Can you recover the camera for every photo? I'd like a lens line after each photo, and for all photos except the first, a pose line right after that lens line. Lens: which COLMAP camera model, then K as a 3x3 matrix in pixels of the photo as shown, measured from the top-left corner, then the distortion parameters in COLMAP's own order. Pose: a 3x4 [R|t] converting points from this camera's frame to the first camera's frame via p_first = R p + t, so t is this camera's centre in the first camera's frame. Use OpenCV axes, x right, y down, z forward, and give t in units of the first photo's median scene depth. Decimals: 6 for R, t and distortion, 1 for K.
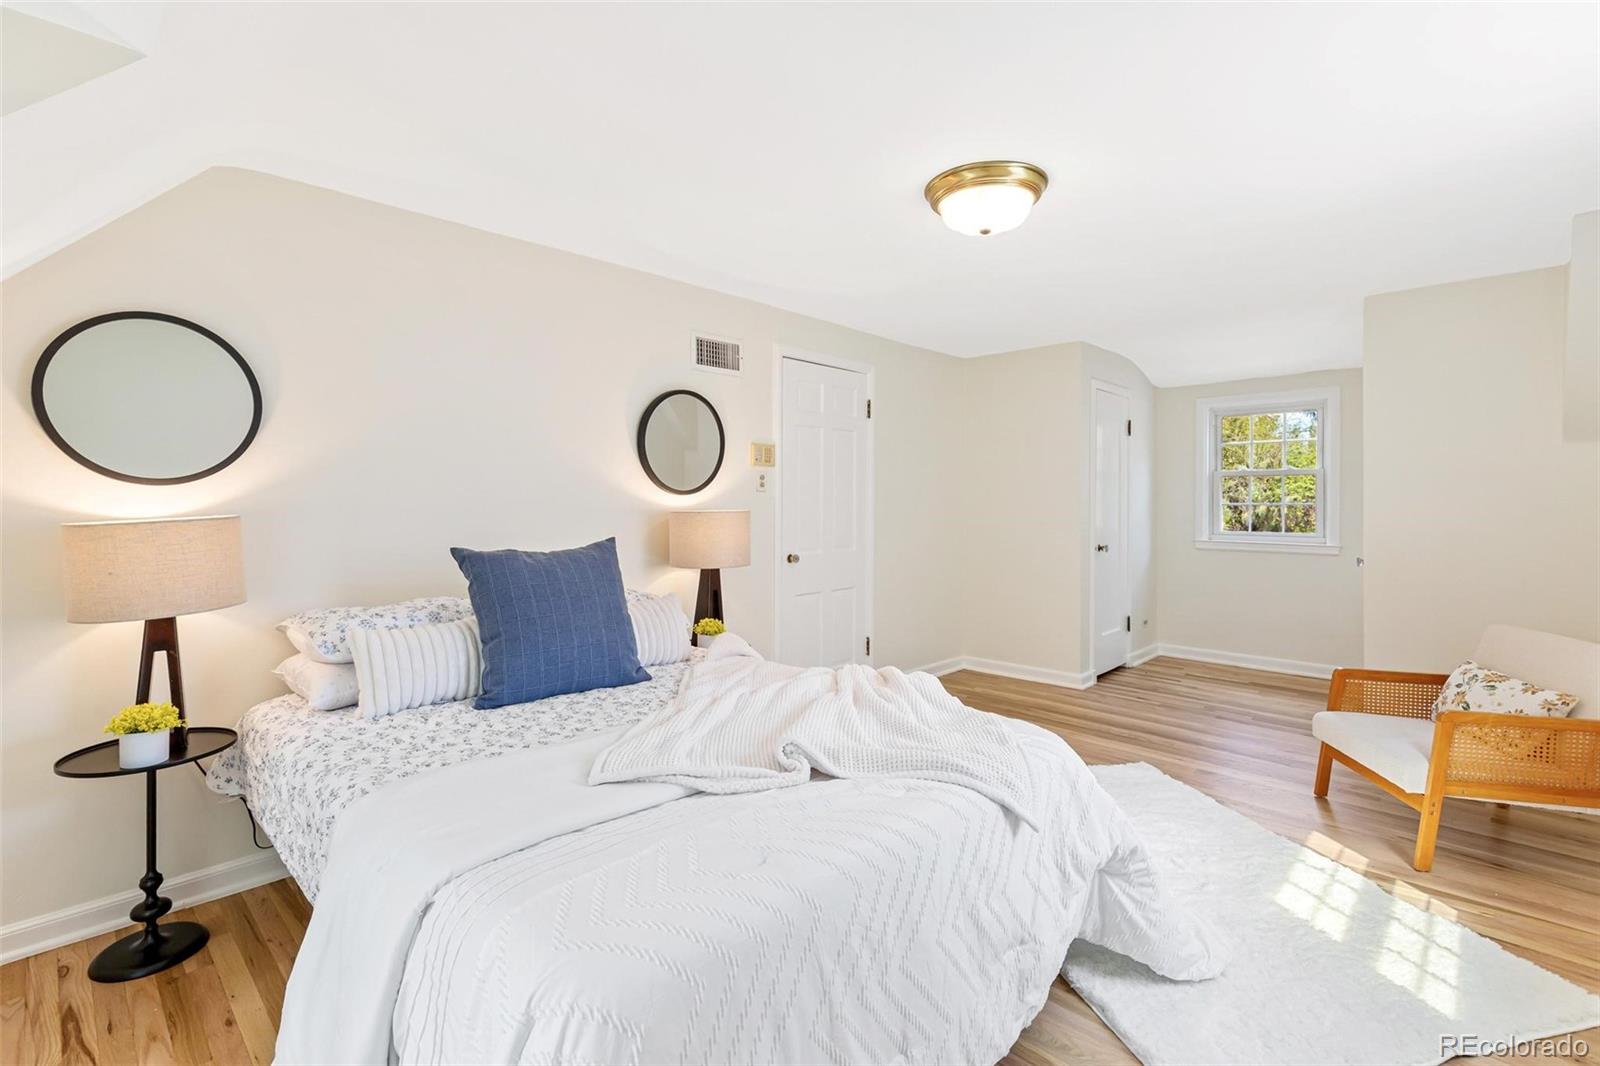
lens RADIAL K [[716.2, 0, 796.0], [0, 716.2, 528.5], [0, 0, 1]] dist [0.004910, -0.000134]
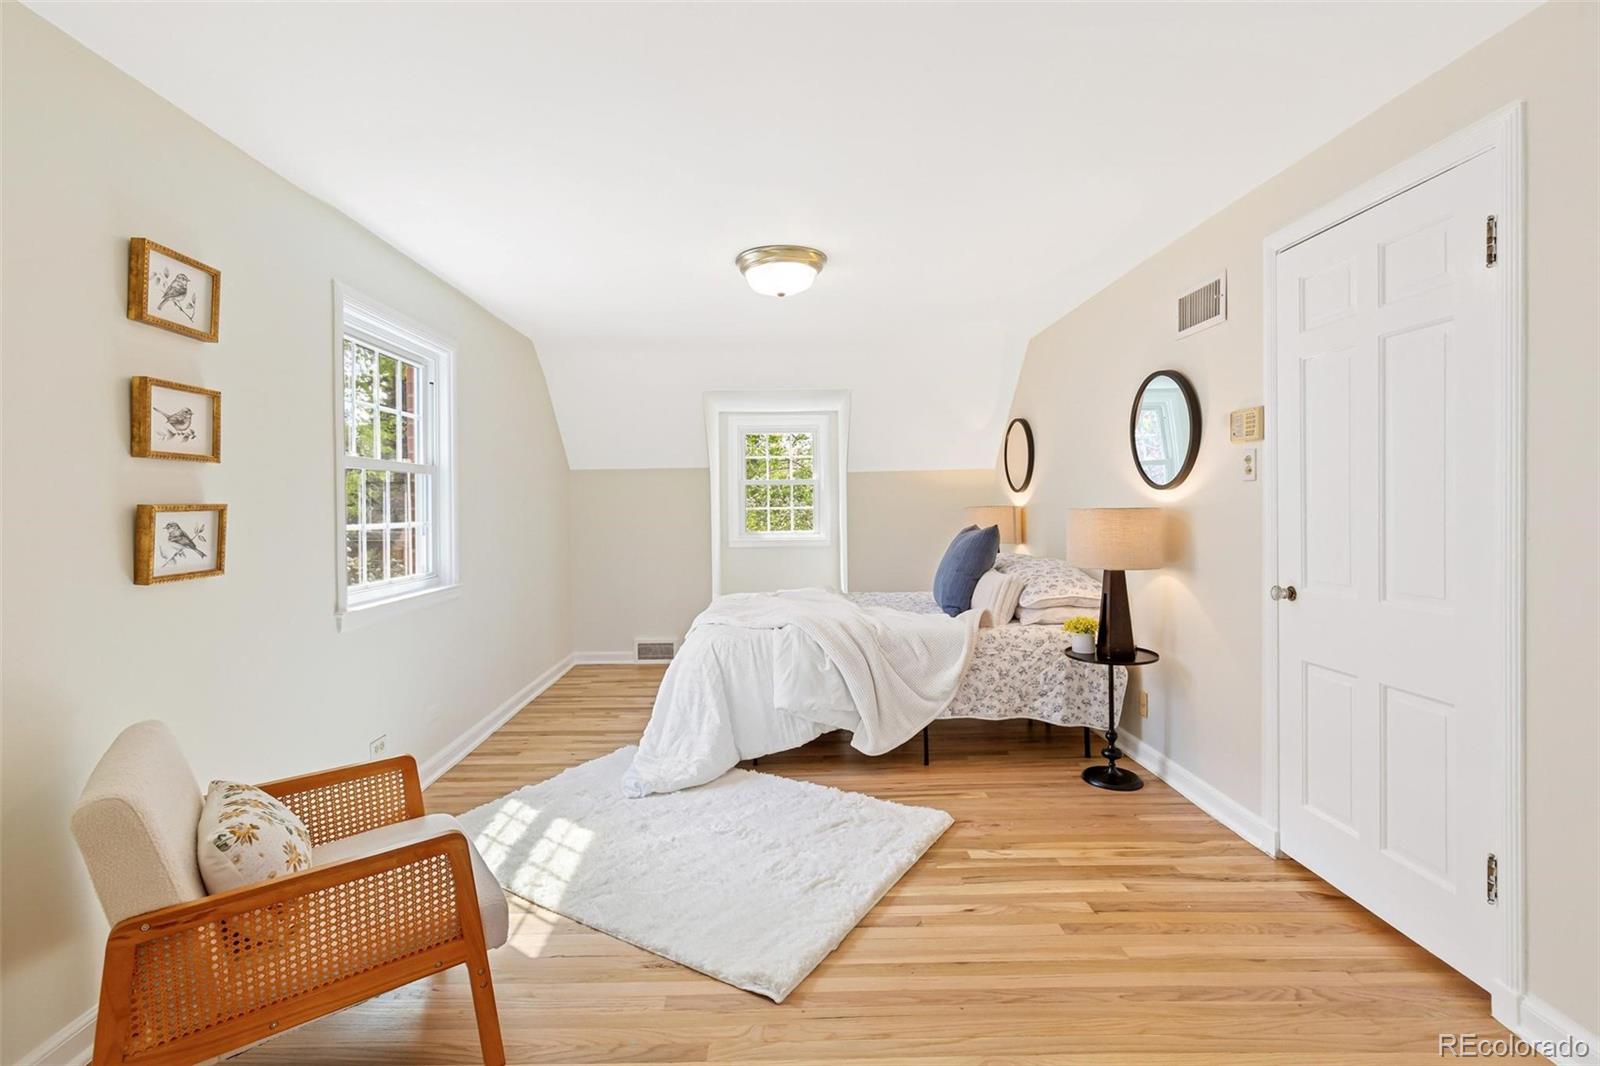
lens RADIAL K [[746.1, 0, 797.7], [0, 746.1, 520.6], [0, 0, 1]] dist [0.001874, -0.000002]
pose [[-0.686758, 0.028277, -0.726336, 0.748562], [-0.012913, 0.998611, 0.051087, -0.042901], [0.726771, 0.044463, -0.685439, 1.174753]]
